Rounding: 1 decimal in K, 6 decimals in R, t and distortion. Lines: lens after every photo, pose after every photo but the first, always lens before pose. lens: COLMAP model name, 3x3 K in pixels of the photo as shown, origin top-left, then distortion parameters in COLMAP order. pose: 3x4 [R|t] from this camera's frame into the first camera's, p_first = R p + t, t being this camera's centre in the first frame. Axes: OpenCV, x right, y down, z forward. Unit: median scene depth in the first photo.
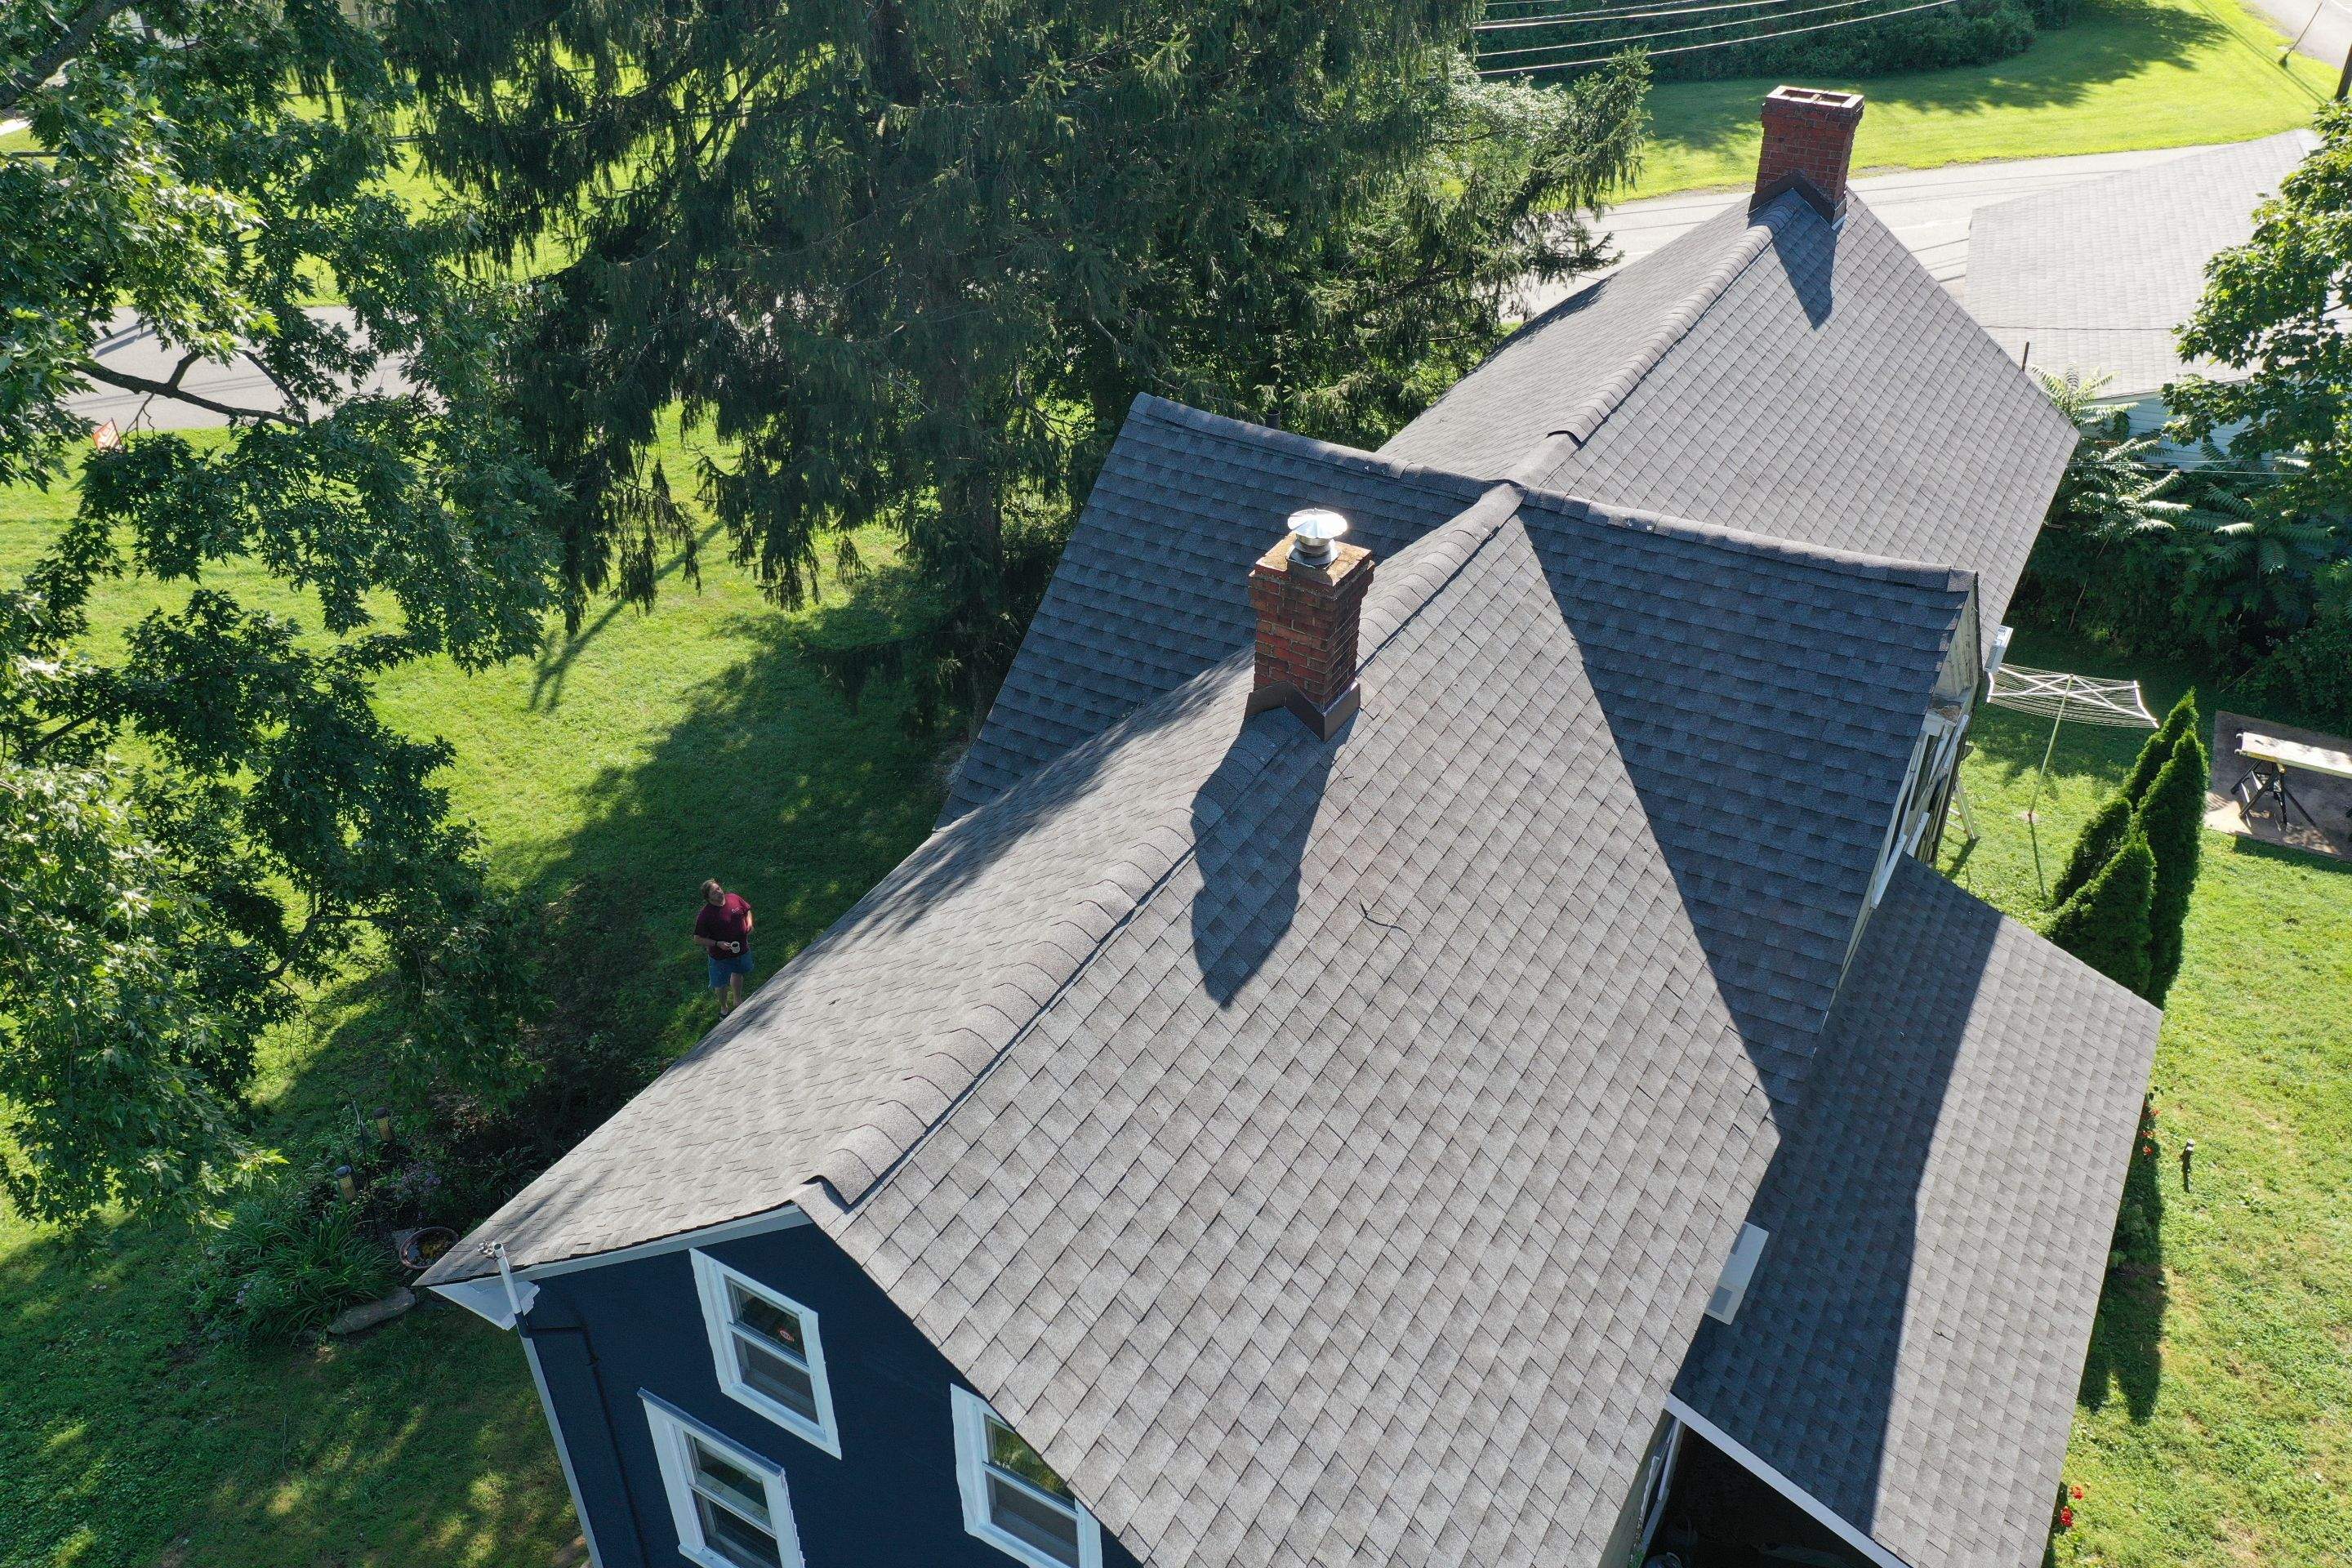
lens RADIAL K [[1860.6, 0, 1185.0], [0, 1860.6, 781.1], [0, 0, 1]] dist [0.012837, -0.000323]
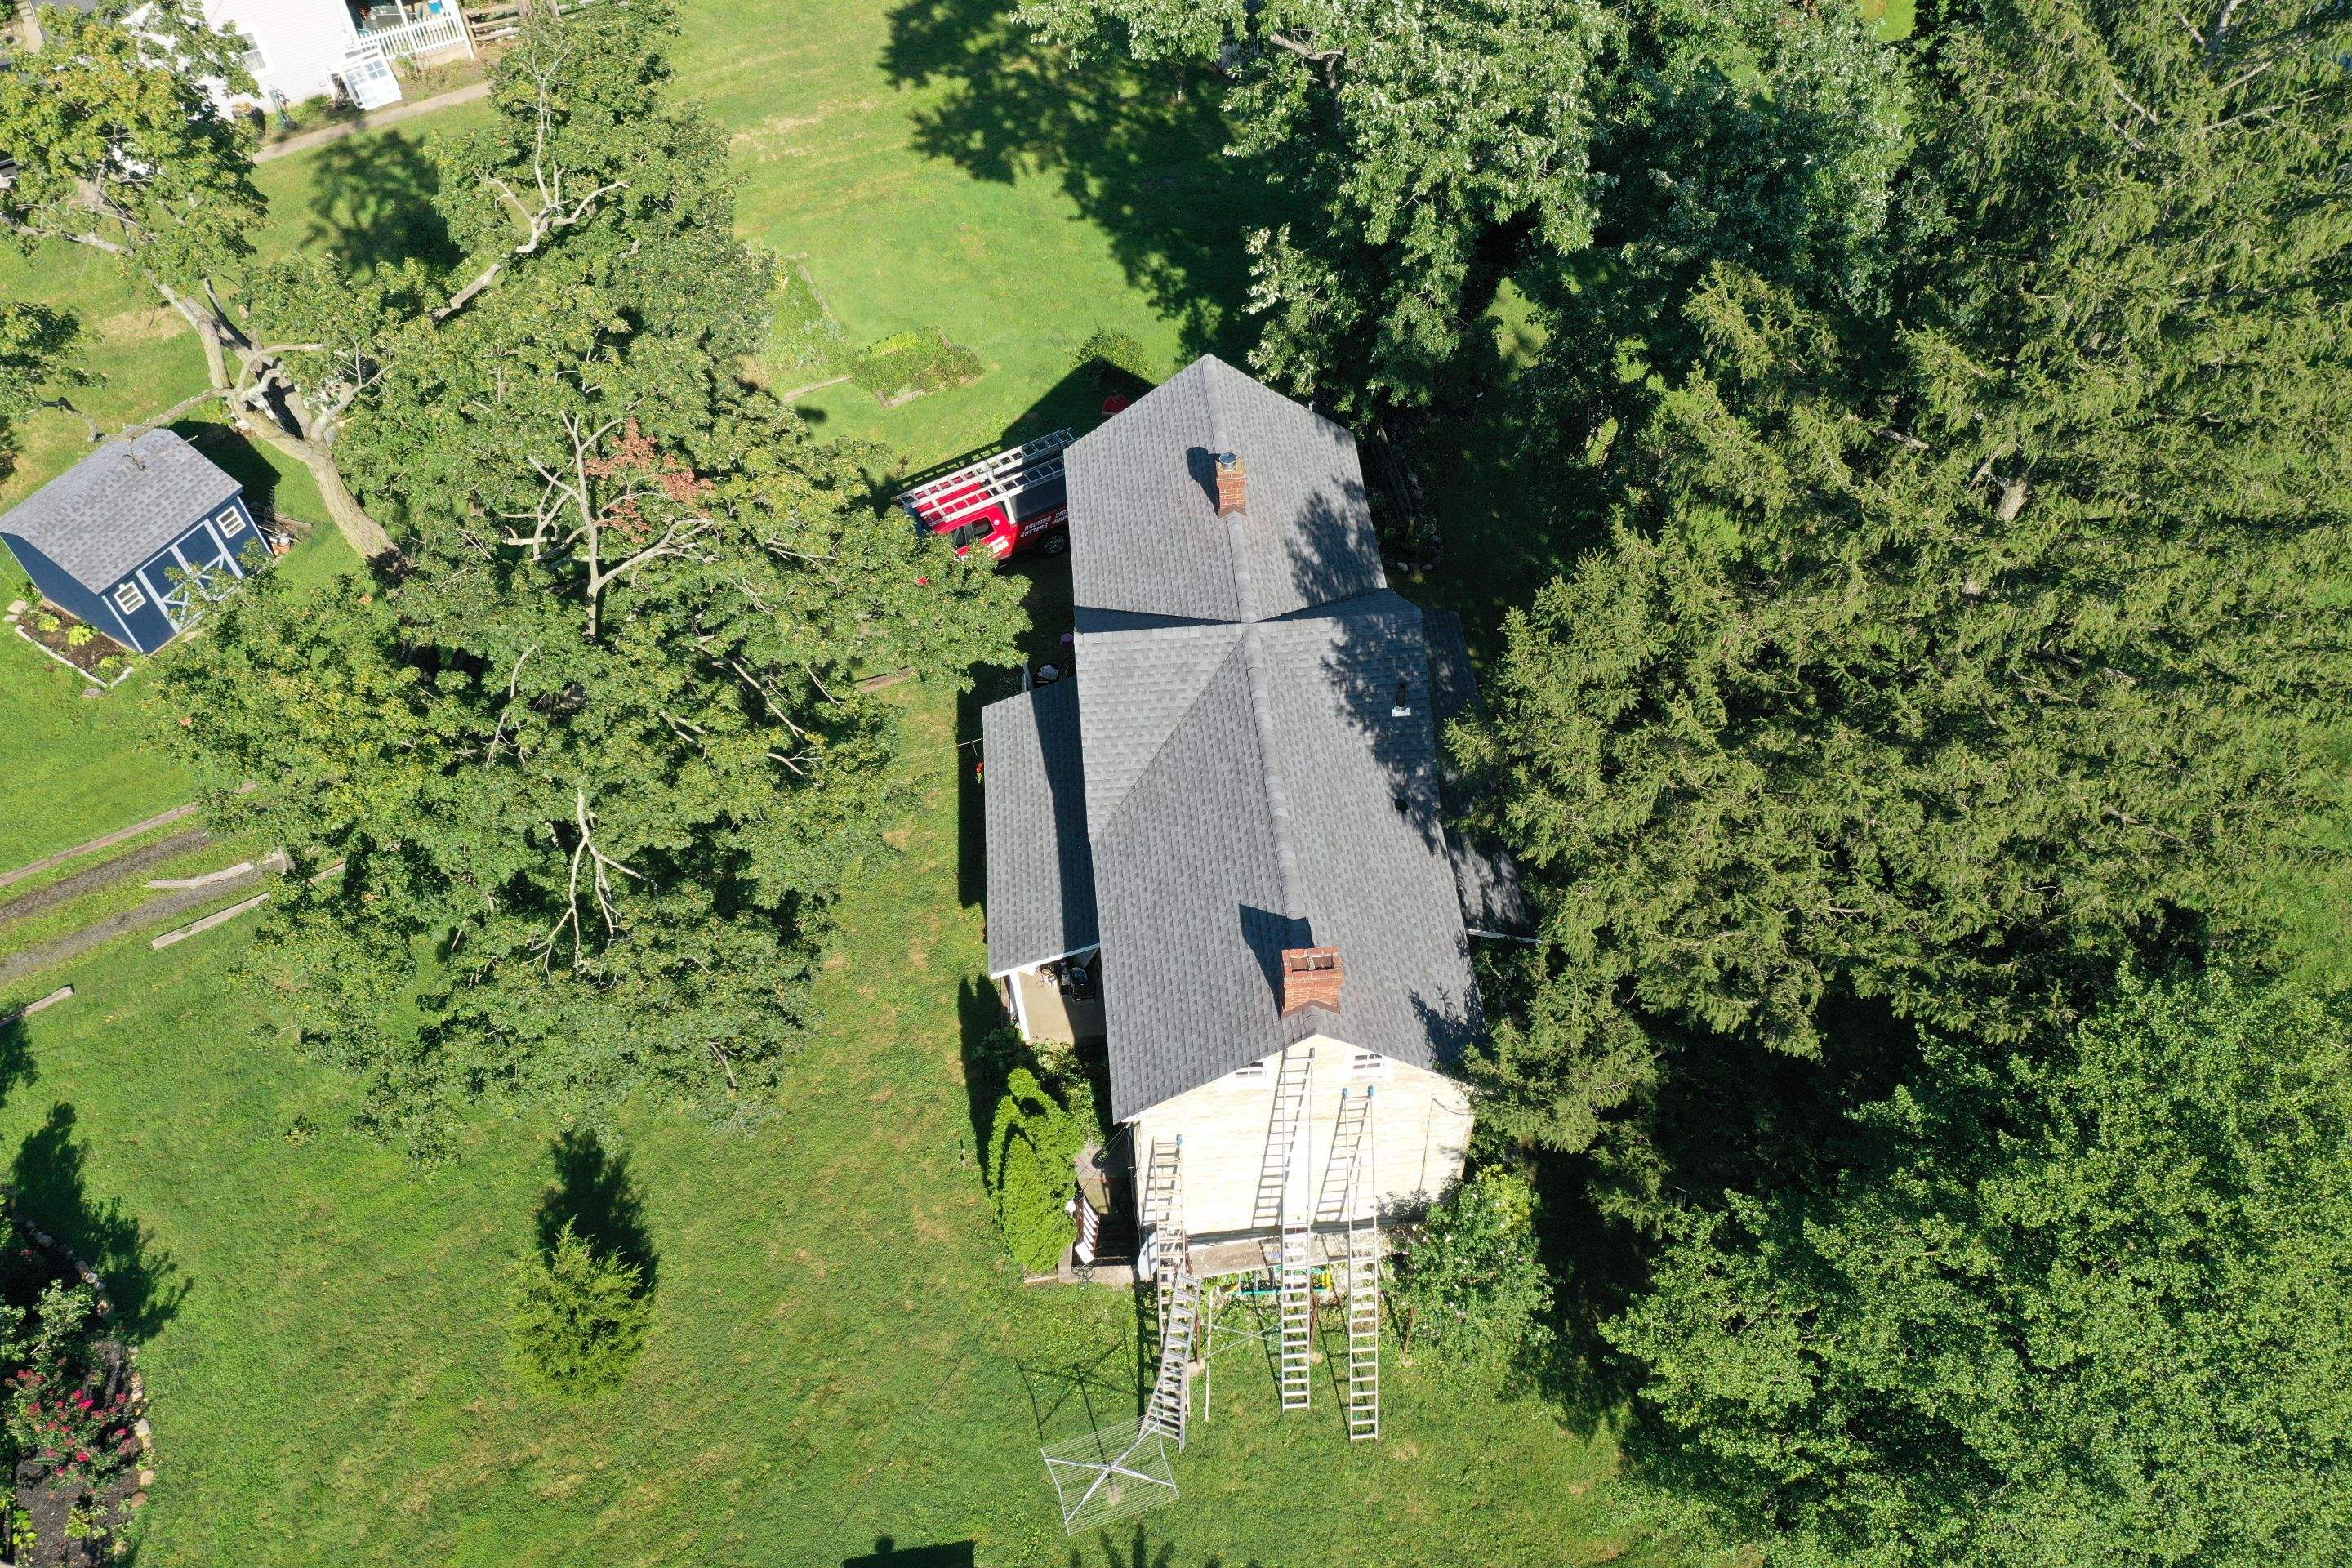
lens RADIAL K [[1860.6, 0, 1188.0], [0, 1860.6, 796.0], [0, 0, 1]] dist [0.012837, -0.000323]
pose [[-0.820041, 0.454840, -0.347352, 1.217659], [-0.301022, 0.173399, 0.937720, -2.443019], [0.486743, 0.873529, -0.005278, 1.170177]]
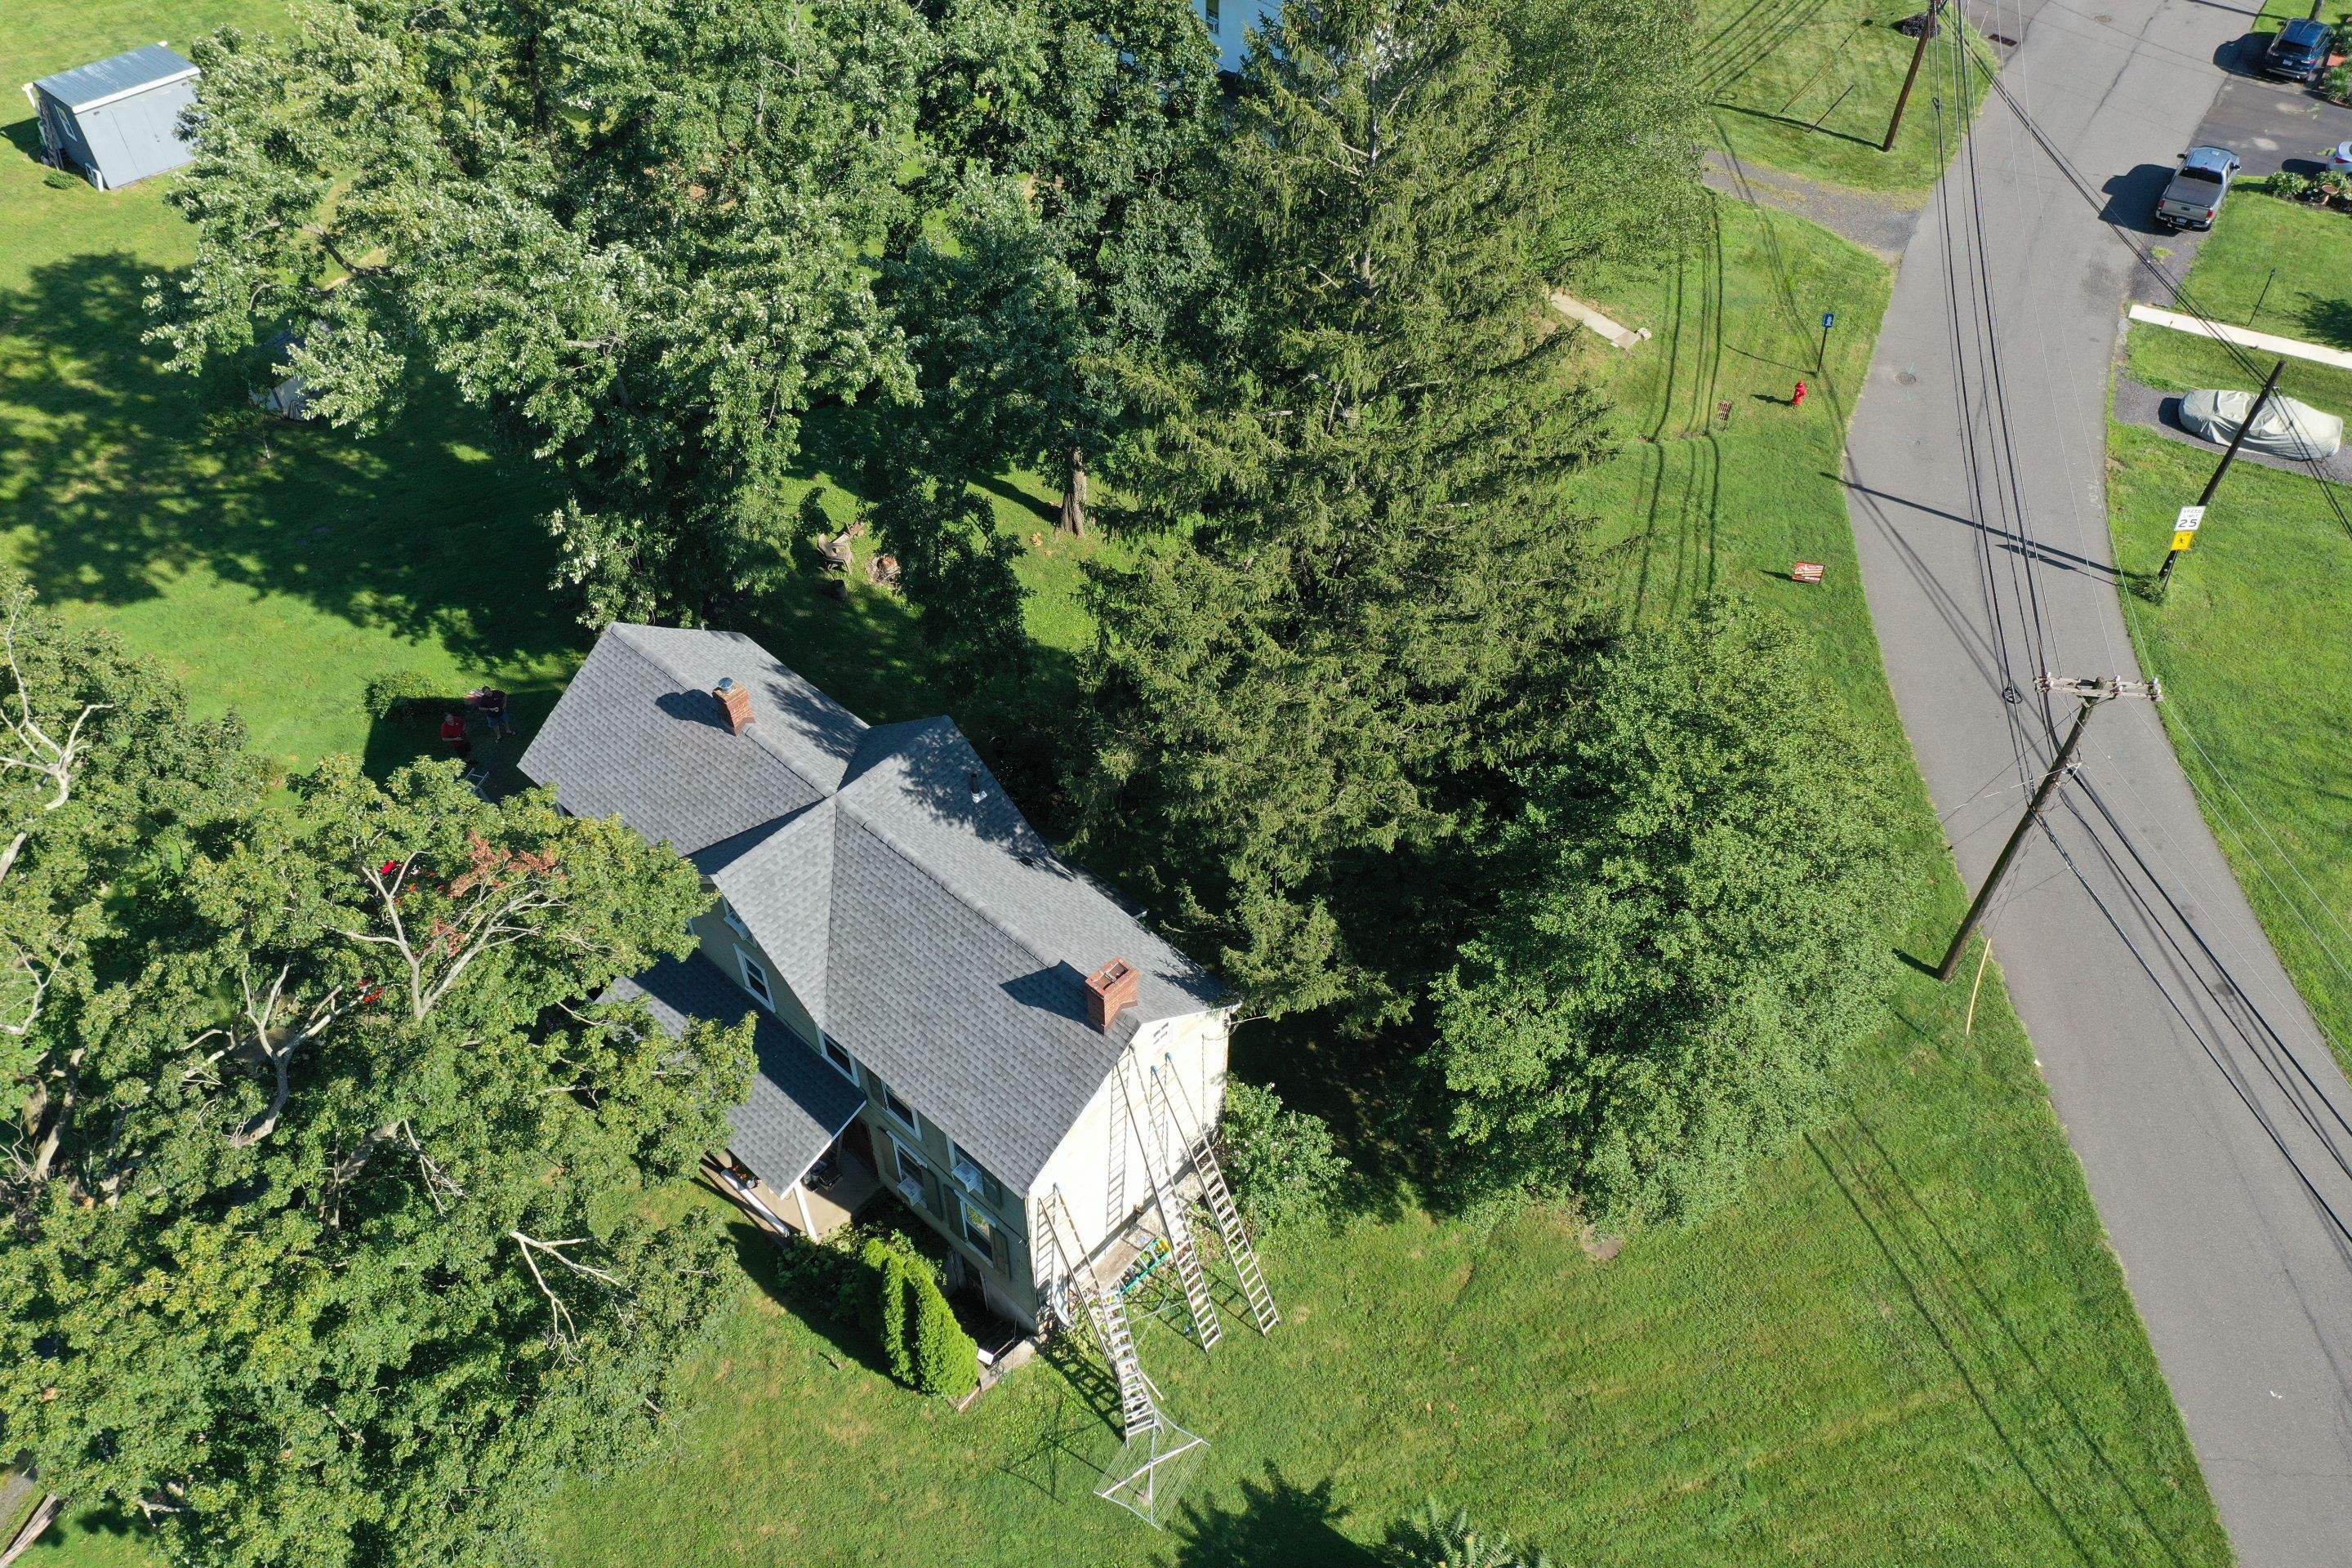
lens RADIAL K [[1860.6, 0, 1171.0], [0, 1860.6, 781.2], [0, 0, 1]] dist [0.012837, -0.000323]
pose [[-0.228897, 0.712334, -0.663465, 1.947162], [-0.535390, 0.477096, 0.696948, -2.451522], [0.812997, 0.514742, 0.272171, 0.625159]]
